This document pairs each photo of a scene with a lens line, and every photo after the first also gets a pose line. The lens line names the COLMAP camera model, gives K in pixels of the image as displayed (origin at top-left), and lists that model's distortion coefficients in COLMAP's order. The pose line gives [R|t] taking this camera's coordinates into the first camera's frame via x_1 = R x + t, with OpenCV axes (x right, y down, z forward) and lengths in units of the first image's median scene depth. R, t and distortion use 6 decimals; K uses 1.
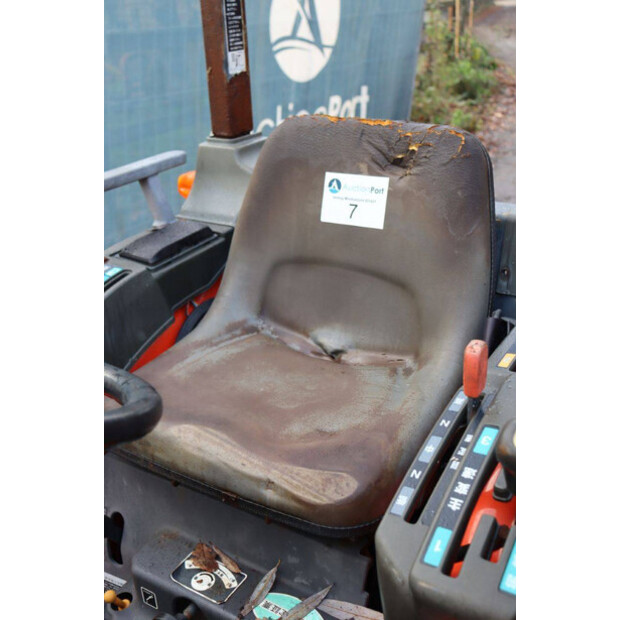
lens RADIAL K [[727.2, 0, 310.2], [0, 727.2, 308.2], [0, 0, 1]] dist [0.031570, 0.000000]
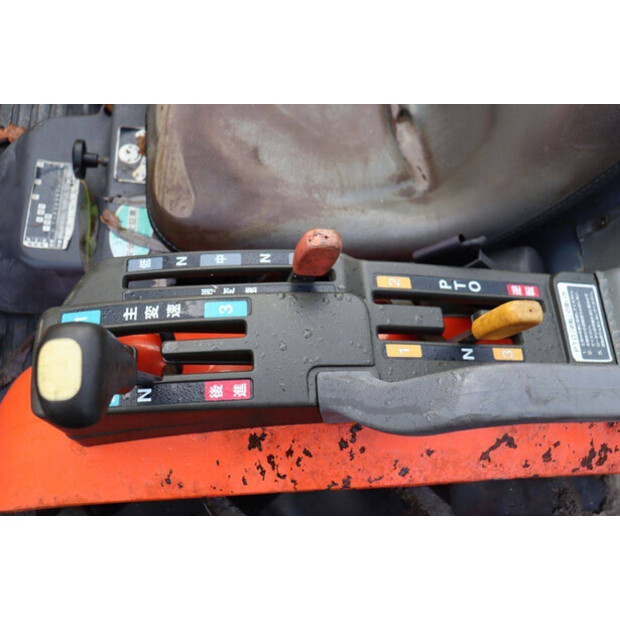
lens RADIAL K [[582.3, 0, 311.1], [0, 582.3, 309.6], [0, 0, 1]] dist [-0.080387, 0.004531]
pose [[0.546730, 0.832297, -0.091471, 0.279866], [-0.604378, 0.467880, 0.644837, -0.243446], [0.579494, -0.297269, 0.758827, 0.429185]]
